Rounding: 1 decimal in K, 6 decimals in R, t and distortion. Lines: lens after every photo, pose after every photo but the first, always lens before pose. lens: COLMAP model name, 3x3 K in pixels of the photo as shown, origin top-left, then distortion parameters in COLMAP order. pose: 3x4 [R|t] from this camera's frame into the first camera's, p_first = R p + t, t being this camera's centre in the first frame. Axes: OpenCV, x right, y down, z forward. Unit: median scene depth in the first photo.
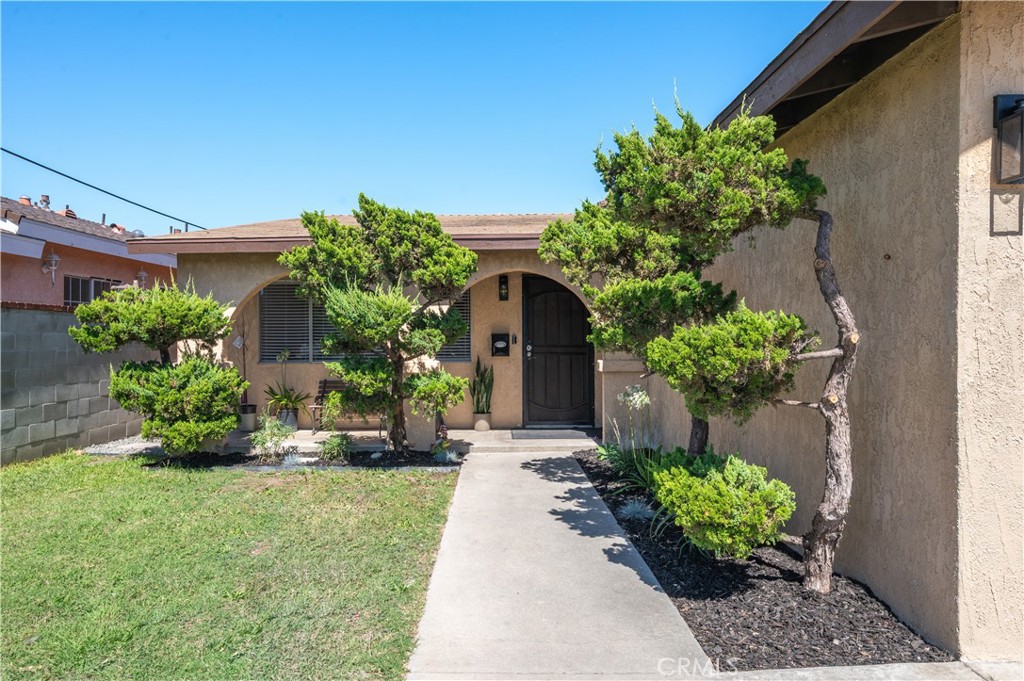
lens RADIAL K [[614.6, 0, 484.9], [0, 614.6, 328.0], [0, 0, 1]] dist [0.000584, -0.001297]
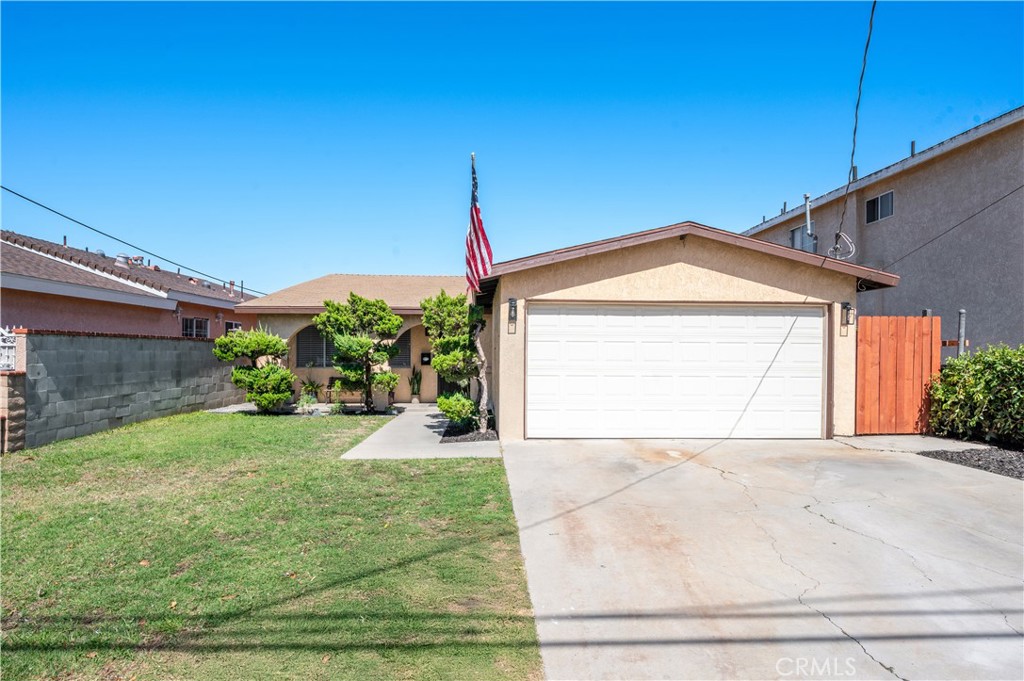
lens RADIAL K [[529.7, 0, 508.1], [0, 529.7, 350.5], [0, 0, 1]] dist [-0.011076, 0.003679]
pose [[0.997090, 0.010123, 0.075553, 0.208635], [-0.011125, 0.999855, 0.012858, -0.031615], [-0.075412, -0.013661, 0.997059, -0.889891]]
